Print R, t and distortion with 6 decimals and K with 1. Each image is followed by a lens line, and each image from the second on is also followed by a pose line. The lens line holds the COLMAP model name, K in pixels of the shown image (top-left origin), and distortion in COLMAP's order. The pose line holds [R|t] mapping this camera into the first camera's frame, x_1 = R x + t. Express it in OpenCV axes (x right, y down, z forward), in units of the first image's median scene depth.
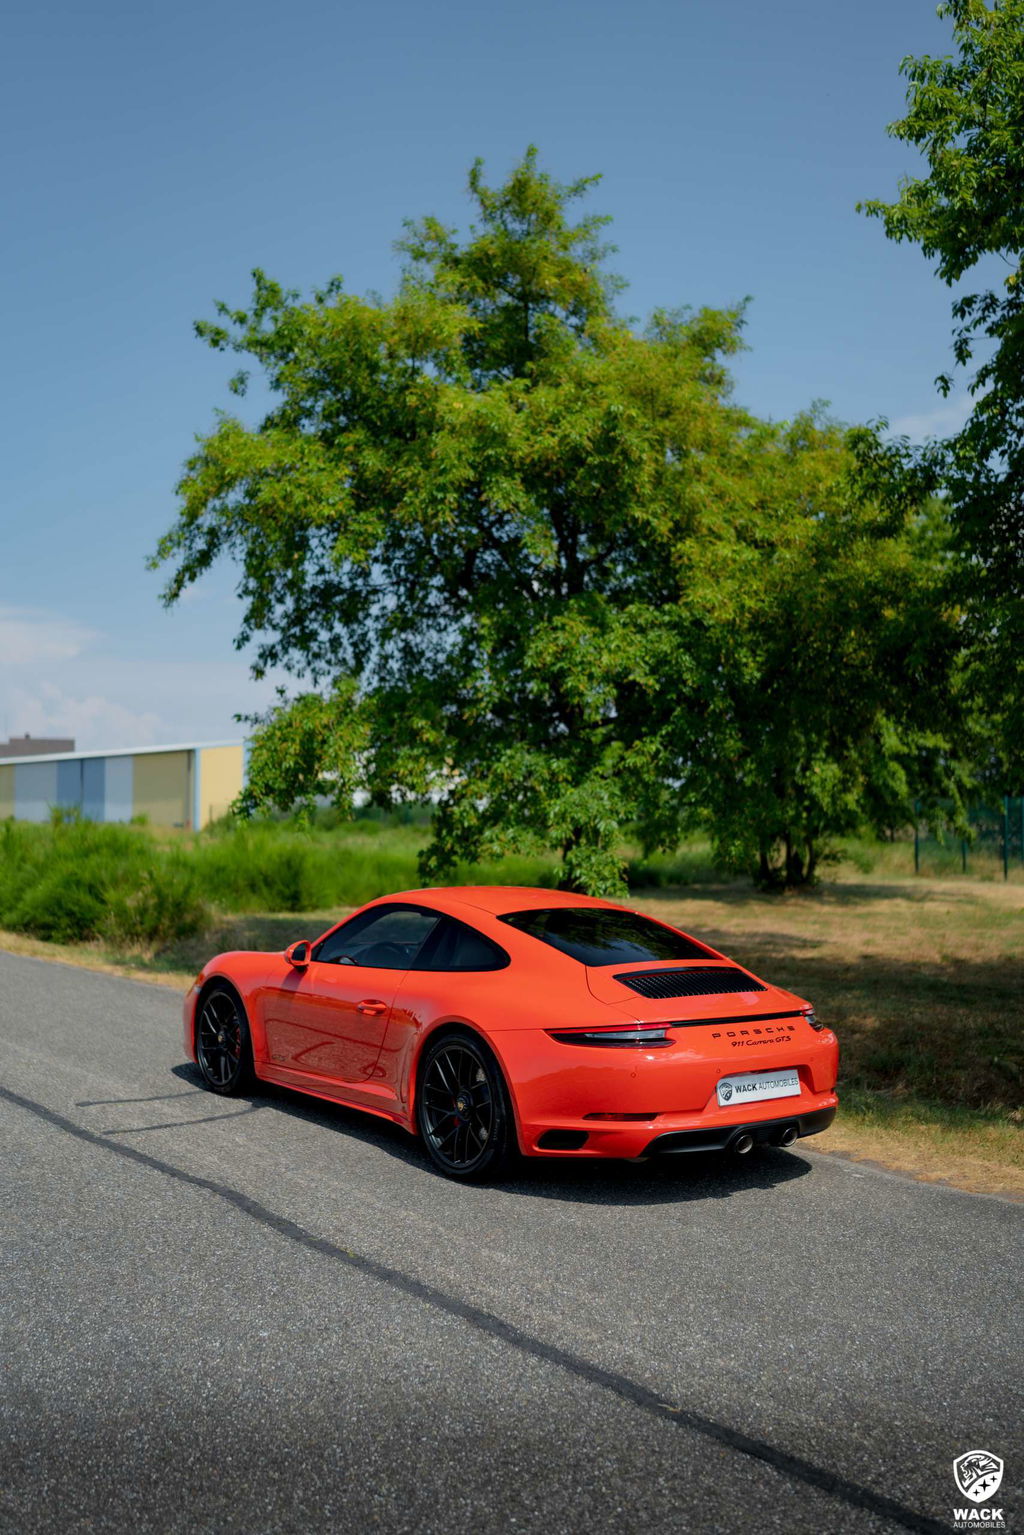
lens RADIAL K [[1405.3, 0, 512.0], [0, 1405.3, 761.1], [0, 0, 1]] dist [-0.000026, 0.000000]
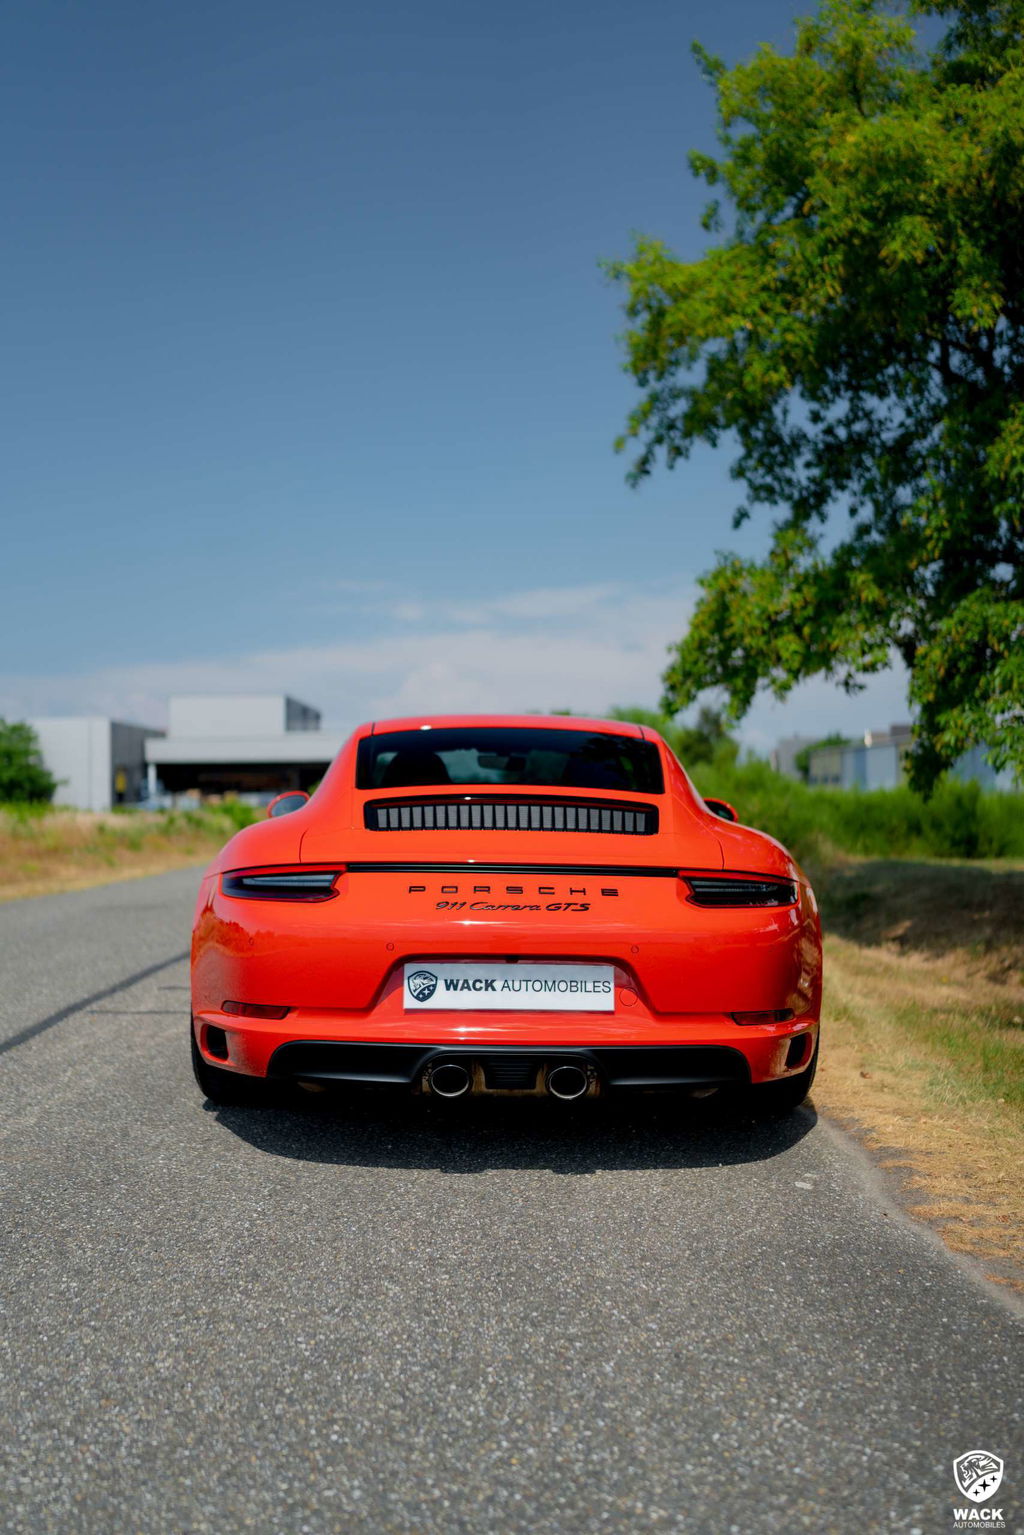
lens RADIAL K [[1405.3, 0, 510.5], [0, 1405.3, 770.5], [0, 0, 1]] dist [-0.000026, 0.000000]
pose [[0.788863, -0.028865, -0.613891, 0.531617], [0.038463, 0.999257, 0.002441, 0.146498], [0.613364, -0.025538, 0.789387, 0.568368]]
